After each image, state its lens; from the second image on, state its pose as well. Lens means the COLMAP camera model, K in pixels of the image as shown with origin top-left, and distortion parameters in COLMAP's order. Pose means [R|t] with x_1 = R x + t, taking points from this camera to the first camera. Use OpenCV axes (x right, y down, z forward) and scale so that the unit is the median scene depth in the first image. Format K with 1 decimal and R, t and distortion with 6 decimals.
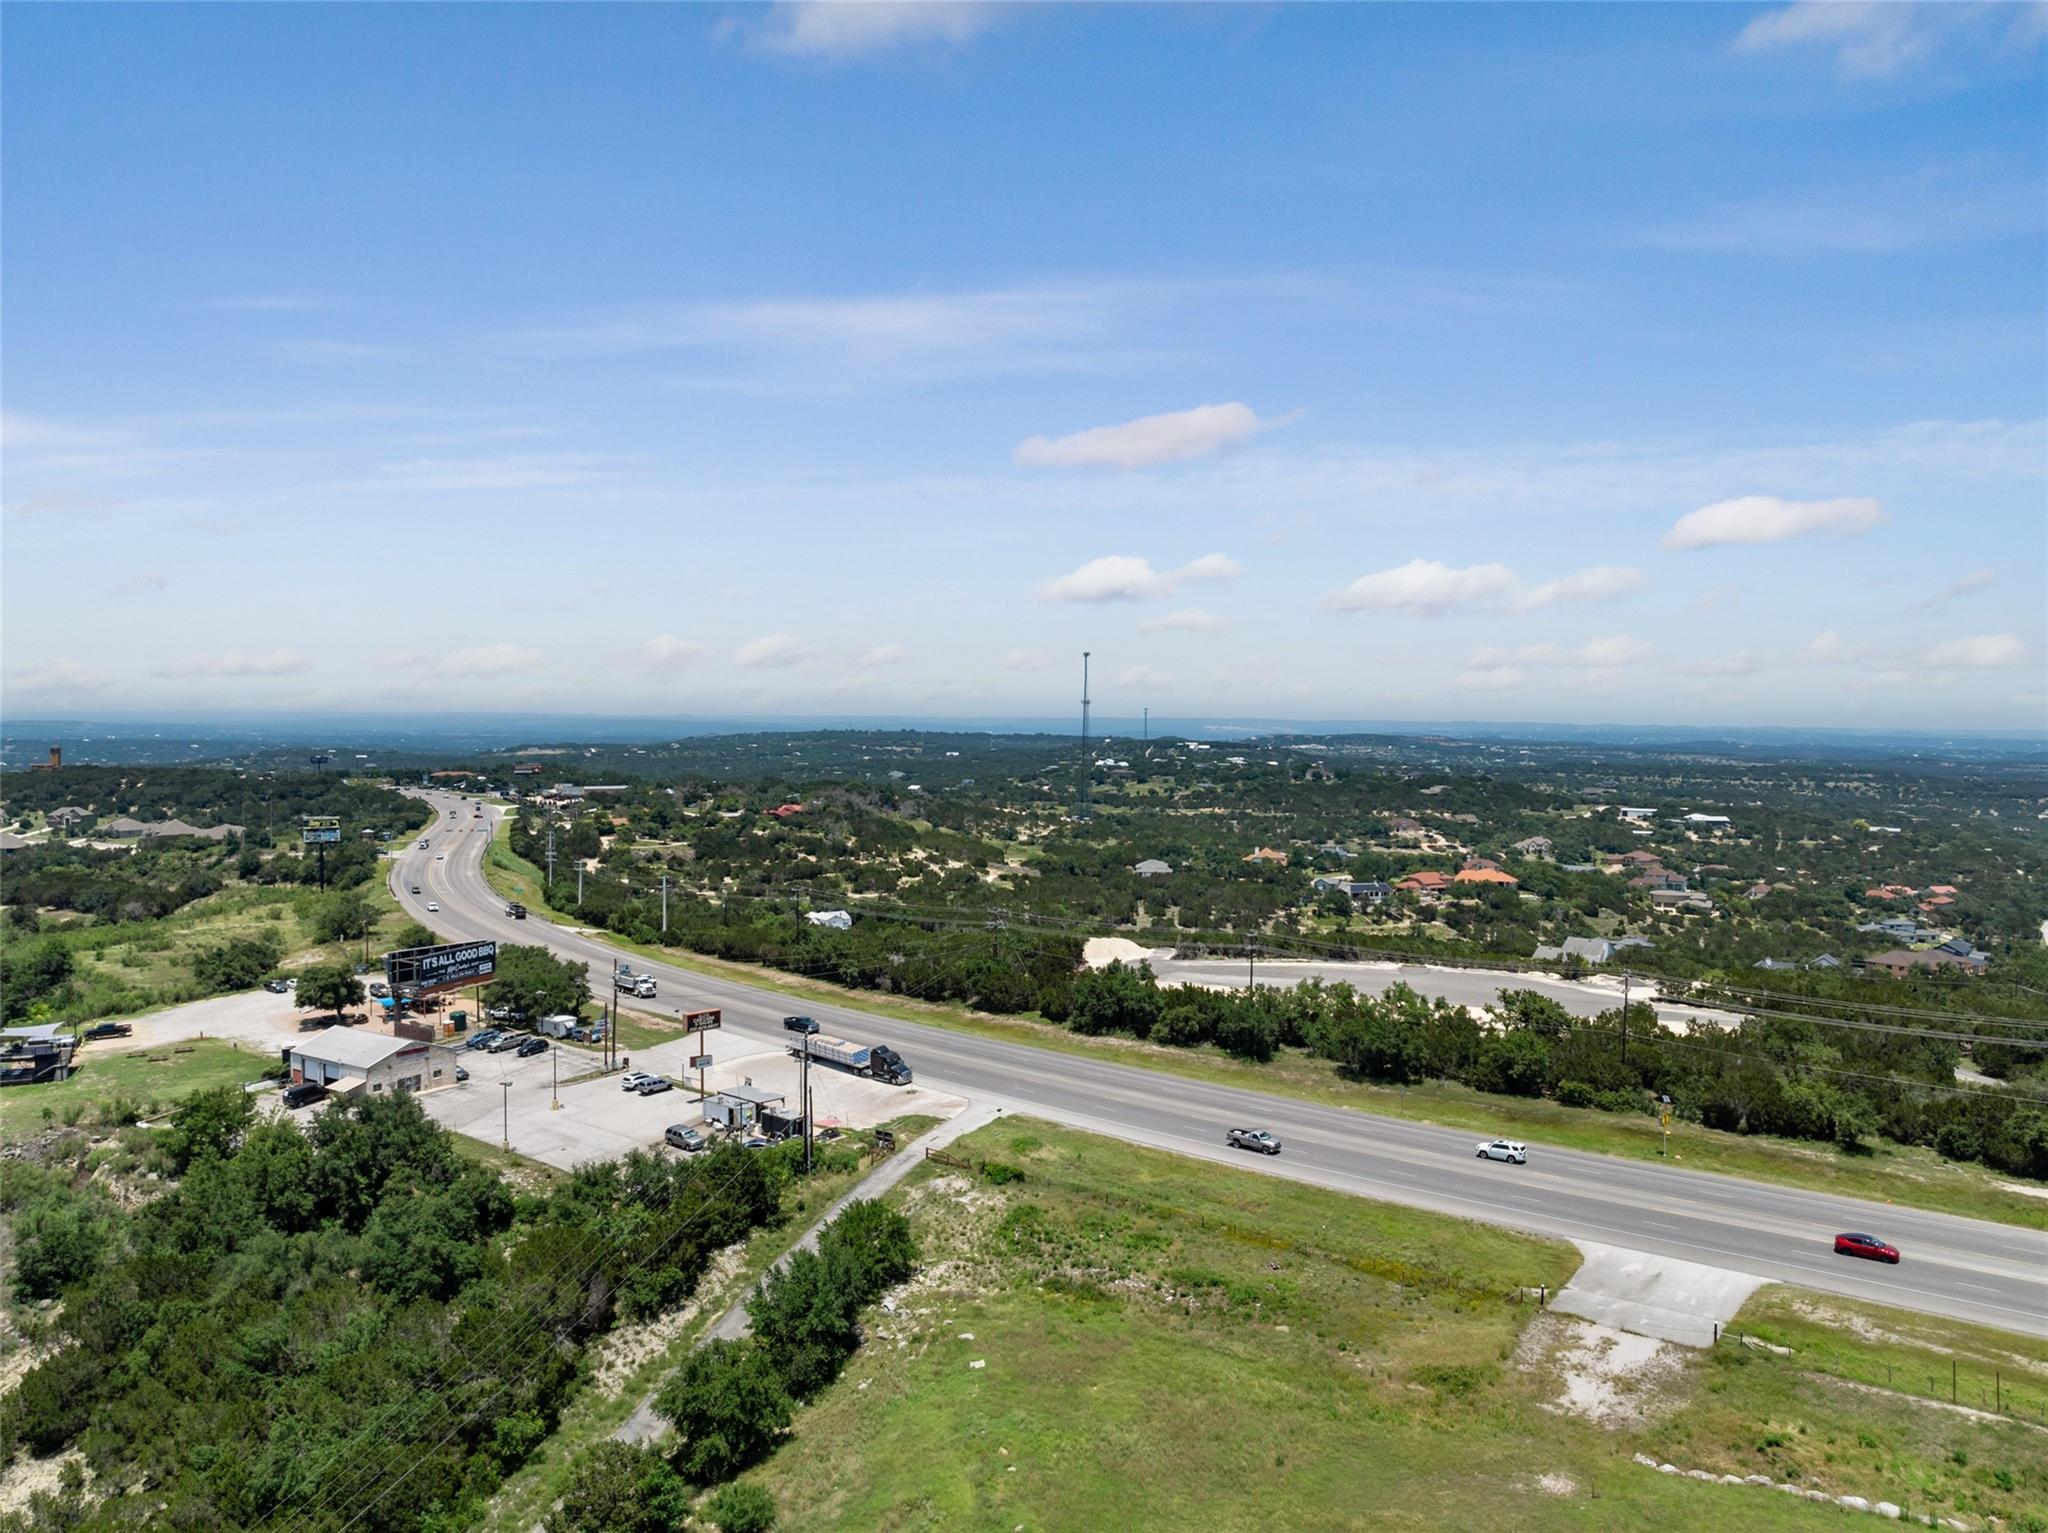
lens RADIAL K [[1443.2, 0, 1030.0], [0, 1443.2, 739.5], [0, 0, 1]] dist [-0.042331, 0.004585]
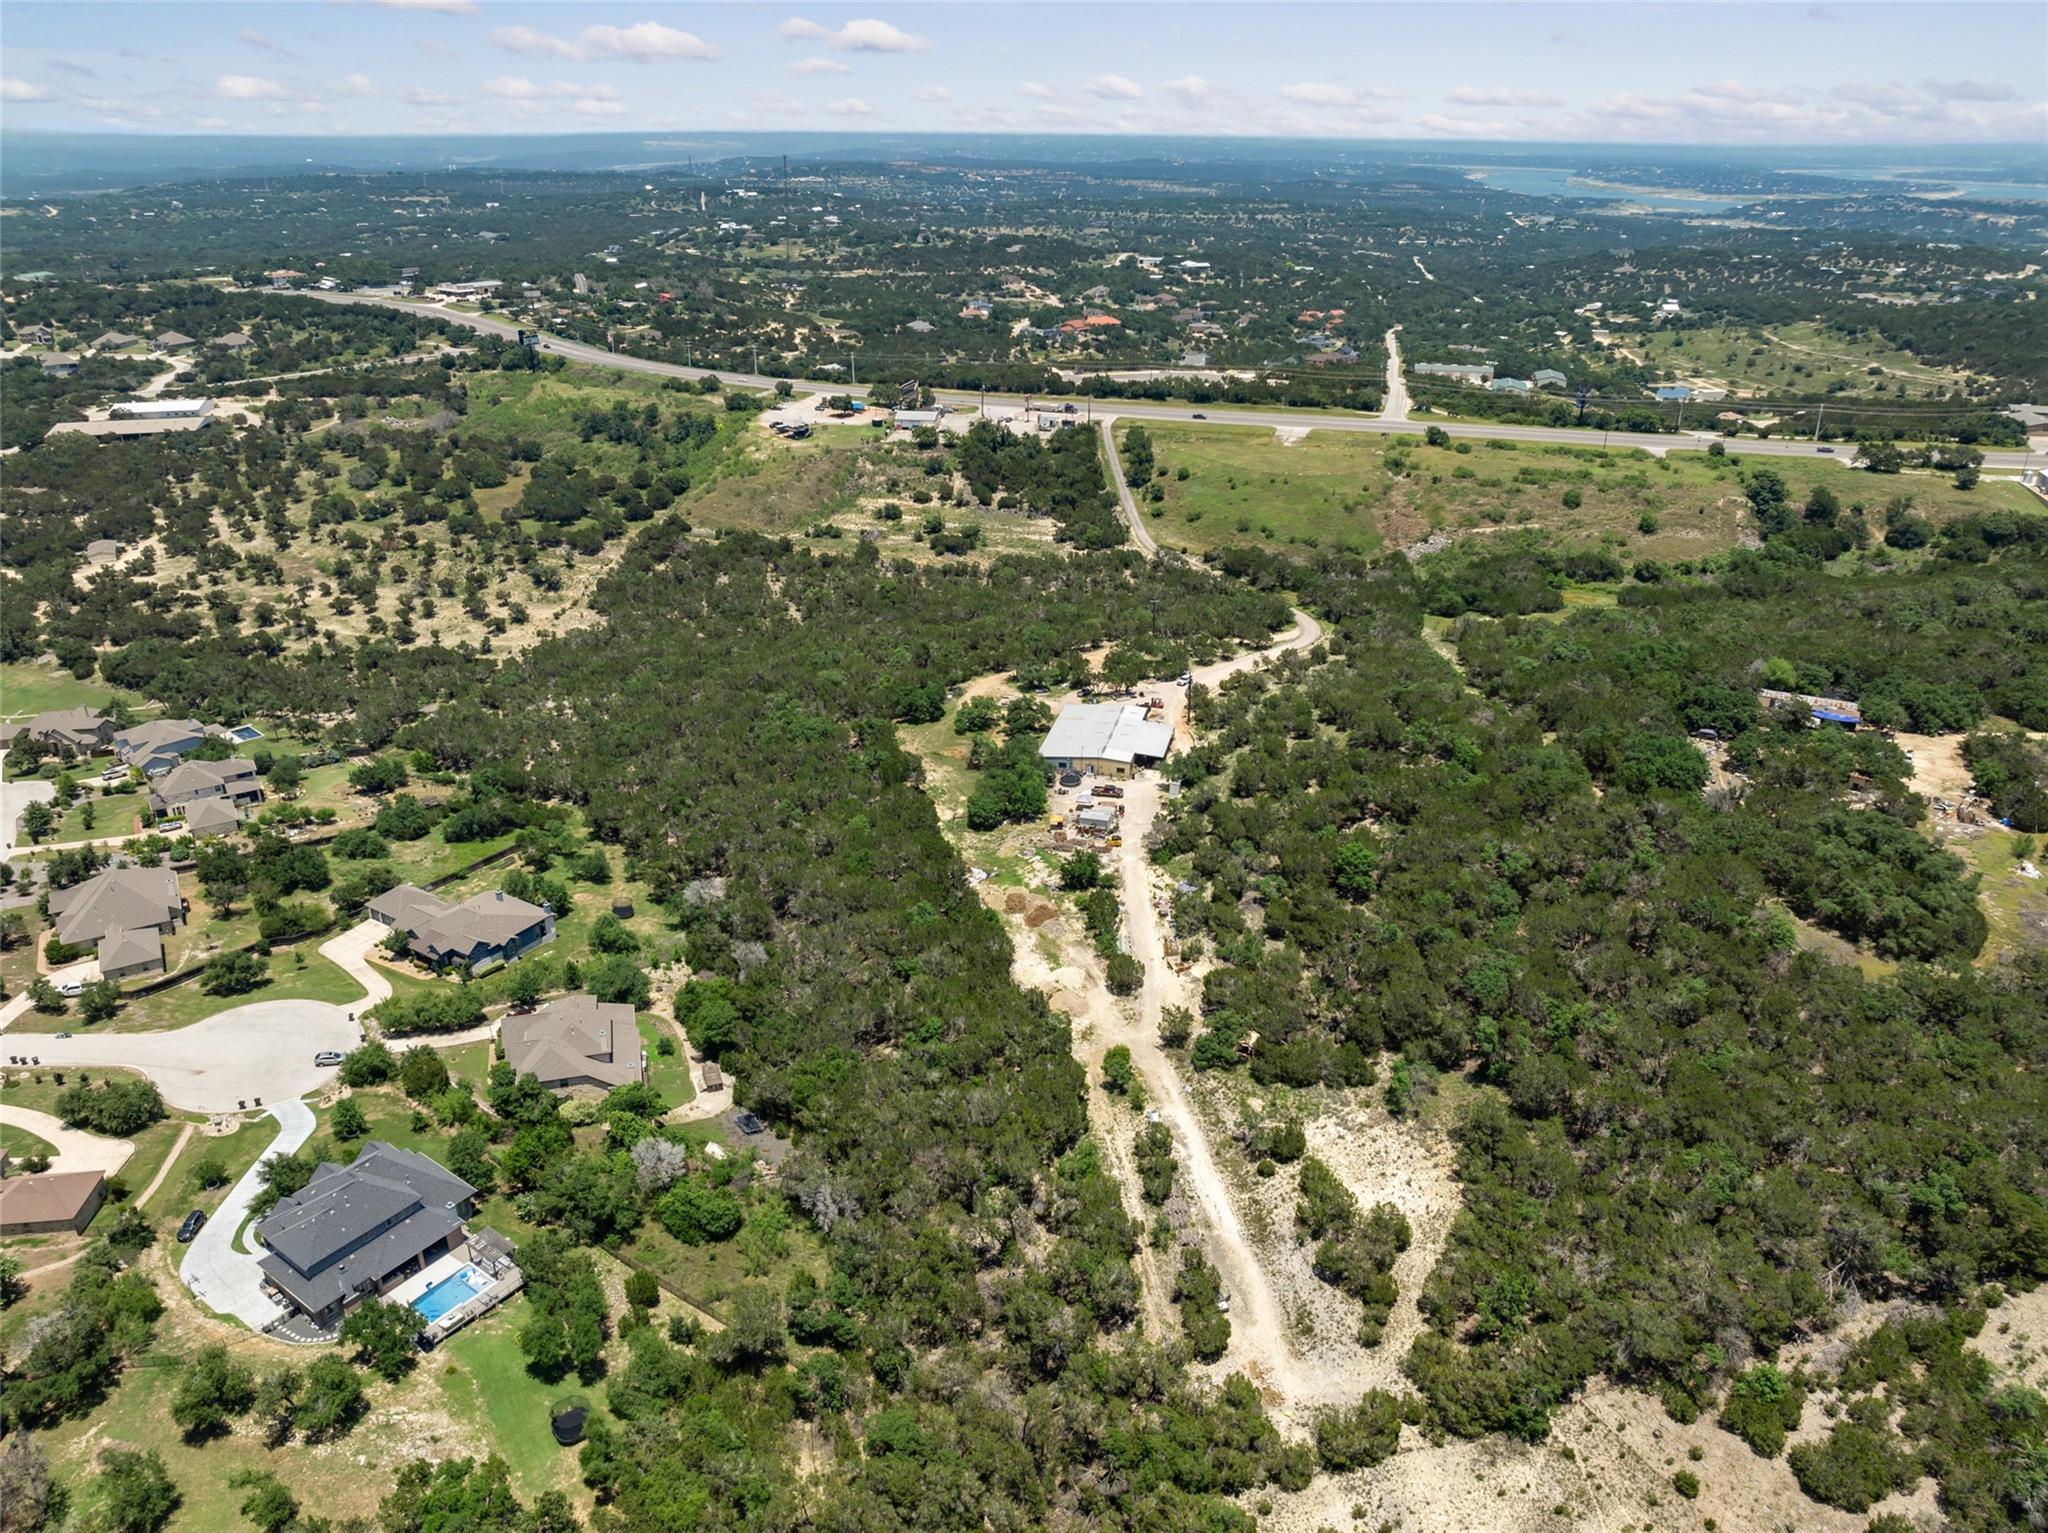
lens RADIAL K [[1443.2, 0, 1030.0], [0, 1443.2, 739.5], [0, 0, 1]] dist [-0.042331, 0.004585]
pose [[0.929893, -0.149553, 0.336056, -0.429299], [0.010087, 0.923640, 0.383128, -0.104101], [-0.367693, -0.352878, 0.860395, -0.637260]]
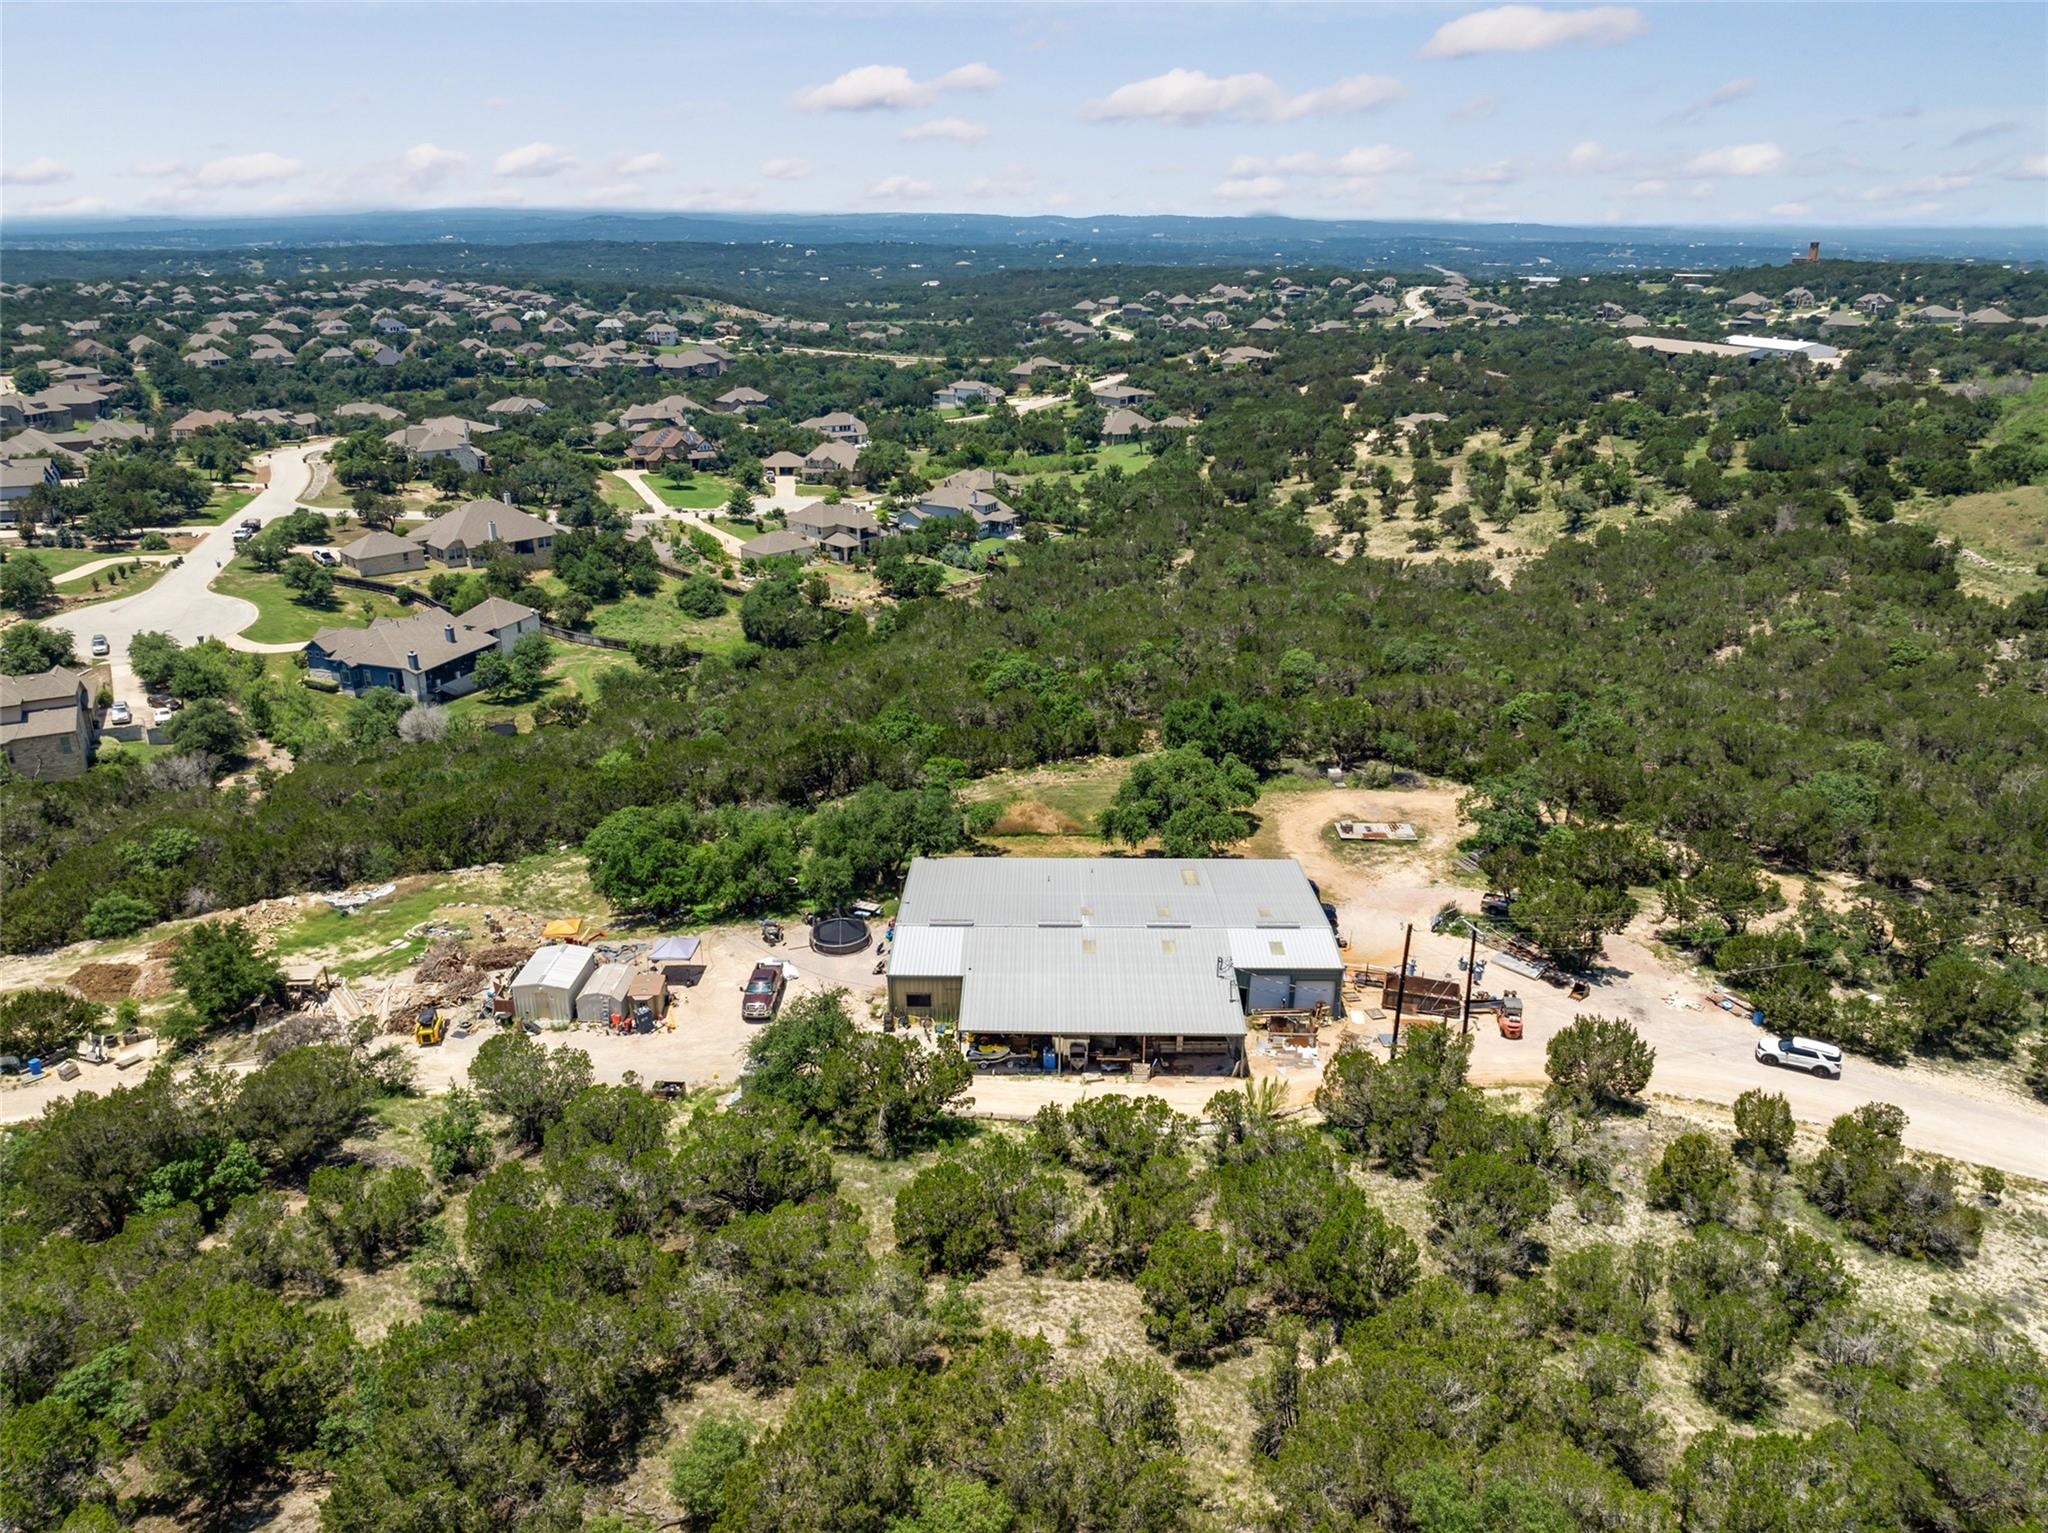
lens RADIAL K [[1443.2, 0, 1030.0], [0, 1443.2, 739.5], [0, 0, 1]] dist [-0.042331, 0.004585]
pose [[0.558273, 0.278917, -0.781369, -0.093307], [-0.009505, 0.943885, 0.330138, 0.021996], [0.829603, -0.176880, 0.529596, -0.277431]]
